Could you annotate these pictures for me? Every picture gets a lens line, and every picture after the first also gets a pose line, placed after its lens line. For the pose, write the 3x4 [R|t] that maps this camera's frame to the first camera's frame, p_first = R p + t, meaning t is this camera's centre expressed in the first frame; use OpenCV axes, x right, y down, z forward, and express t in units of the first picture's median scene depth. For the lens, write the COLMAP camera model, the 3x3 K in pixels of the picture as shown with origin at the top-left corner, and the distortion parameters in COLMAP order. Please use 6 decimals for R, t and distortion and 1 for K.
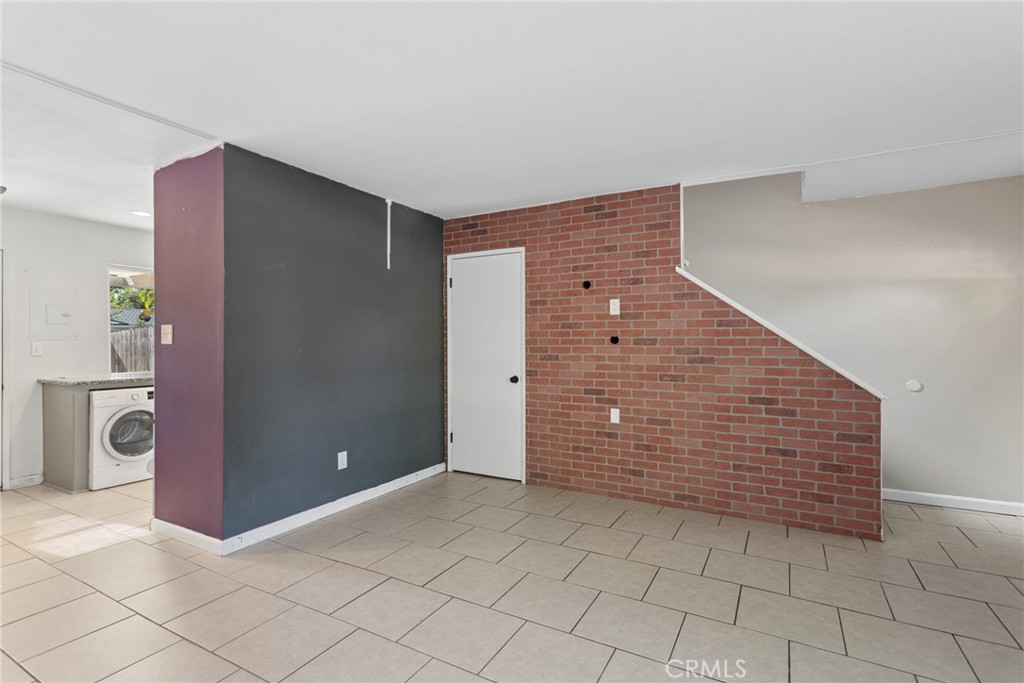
lens RADIAL K [[490.5, 0, 510.8], [0, 490.5, 338.0], [0, 0, 1]] dist [0.000771, 0.000065]
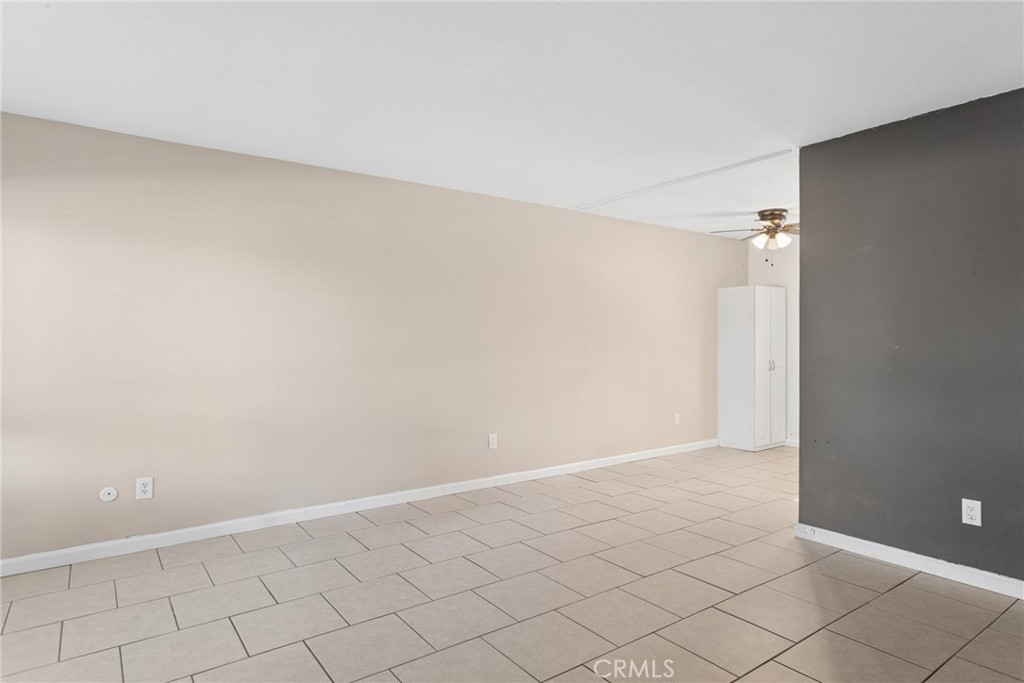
lens RADIAL K [[587.5, 0, 511.5], [0, 587.5, 341.4], [0, 0, 1]] dist [-0.010406, 0.002041]
pose [[-0.419950, 0.010580, -0.907486, 0.717853], [0.005410, 0.999943, 0.009155, 0.002761], [0.907531, -0.001065, -0.419983, 0.841328]]
